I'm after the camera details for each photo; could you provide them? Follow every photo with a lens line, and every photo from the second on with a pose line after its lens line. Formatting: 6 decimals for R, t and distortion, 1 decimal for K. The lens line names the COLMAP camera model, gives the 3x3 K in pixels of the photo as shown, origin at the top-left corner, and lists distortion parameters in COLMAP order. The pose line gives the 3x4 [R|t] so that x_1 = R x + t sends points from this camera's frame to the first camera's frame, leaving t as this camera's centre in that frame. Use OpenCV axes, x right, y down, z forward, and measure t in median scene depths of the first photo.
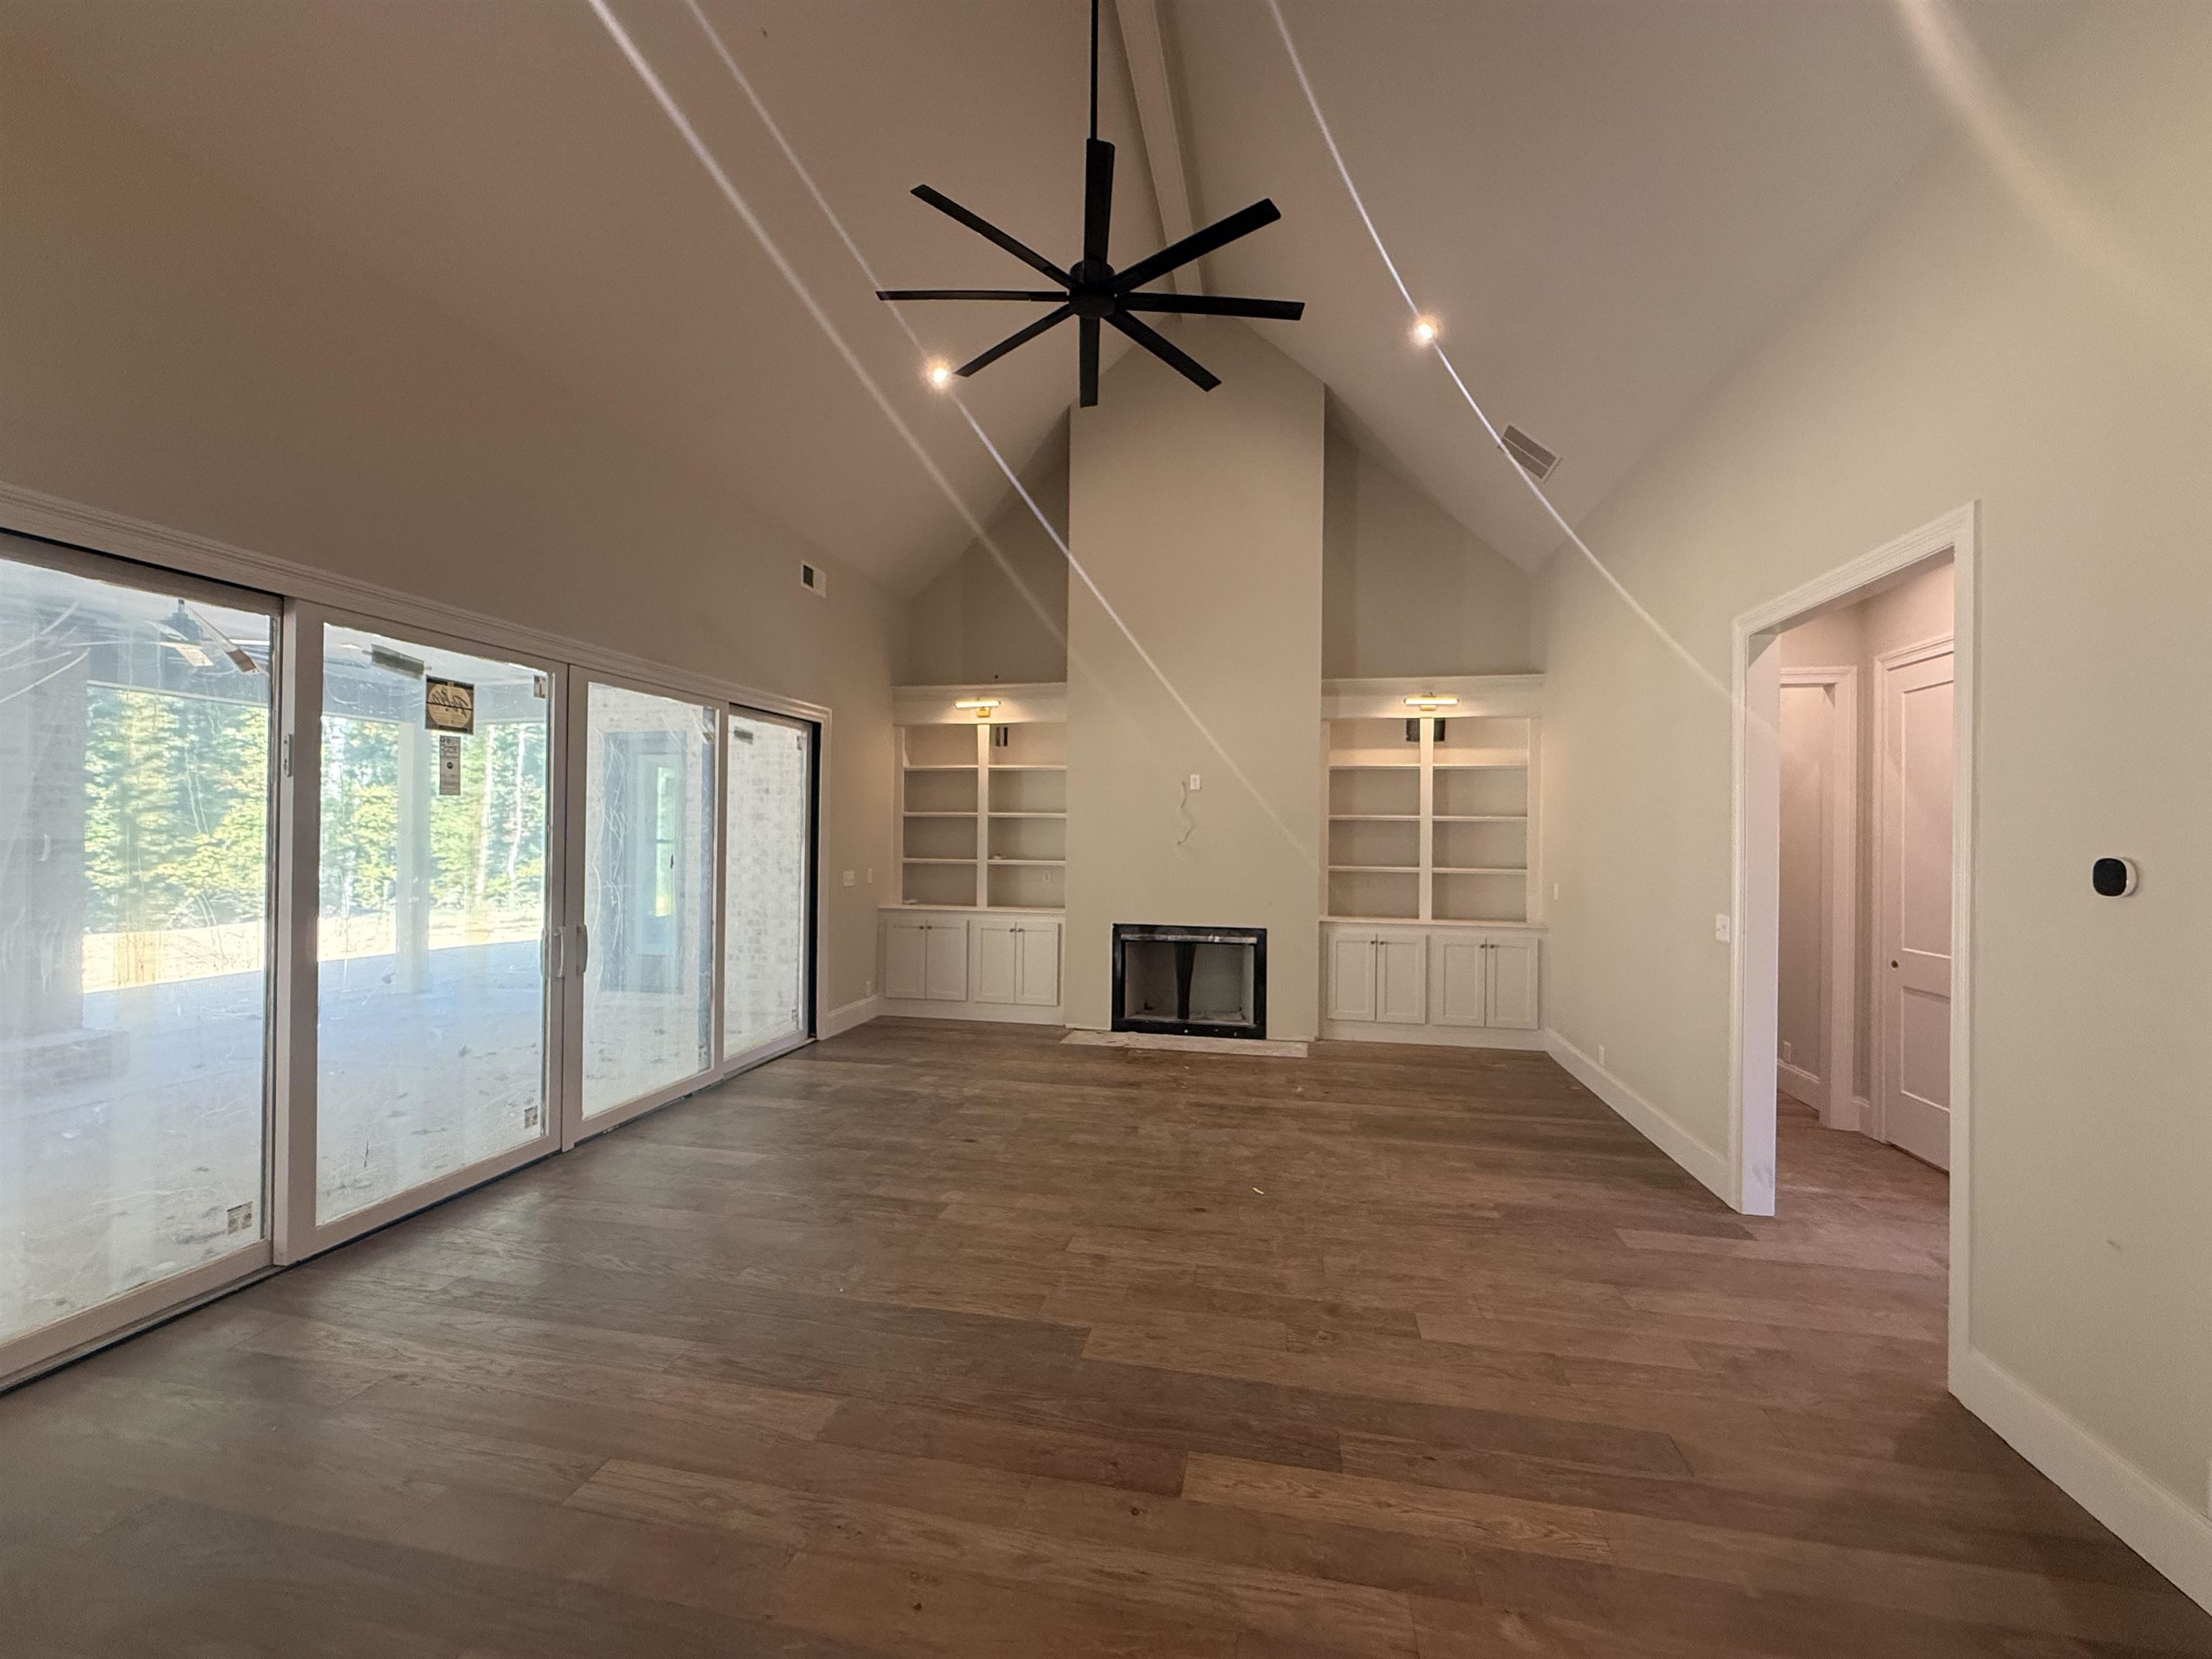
lens RADIAL K [[898.7, 0, 1099.0], [0, 898.7, 817.1], [0, 0, 1]] dist [-0.001144, -0.000012]
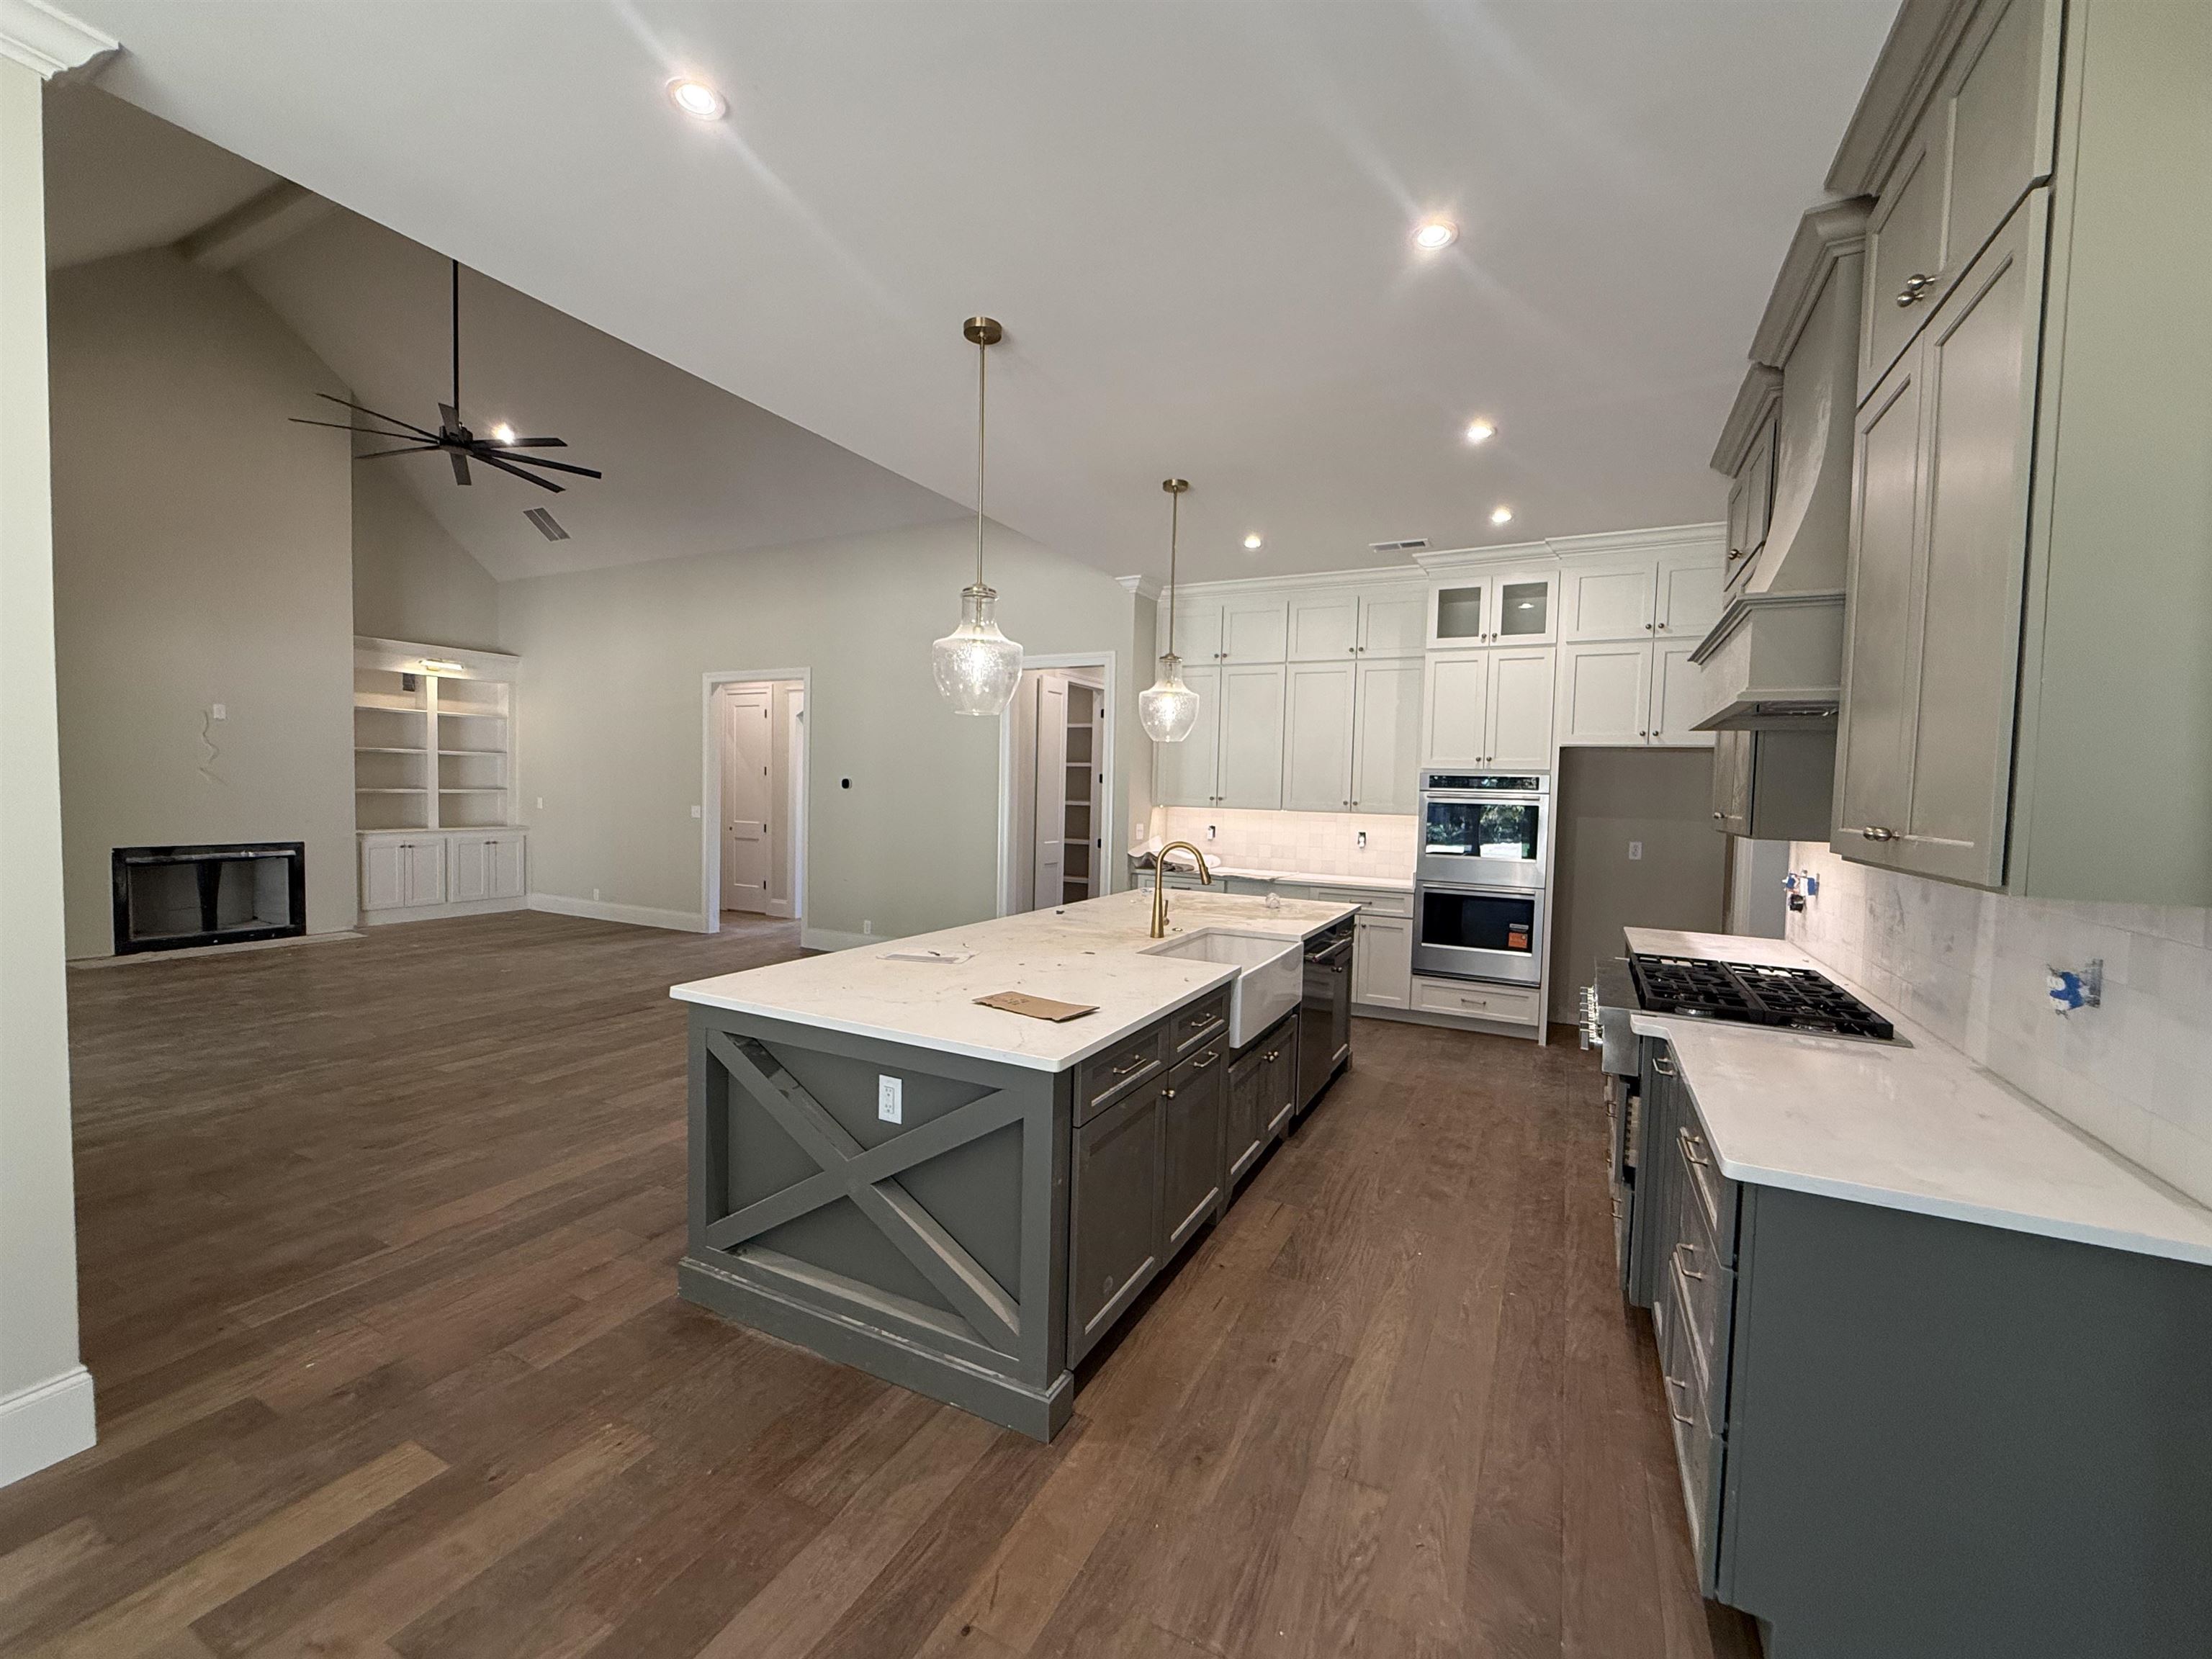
lens RADIAL K [[898.7, 0, 1096.4], [0, 898.7, 823.8], [0, 0, 1]] dist [-0.001144, -0.000012]
pose [[0.269003, -0.043095, 0.962175, -0.657887], [-0.040692, 0.997598, 0.056058, -0.007901], [-0.962279, -0.054233, 0.266603, -0.308238]]
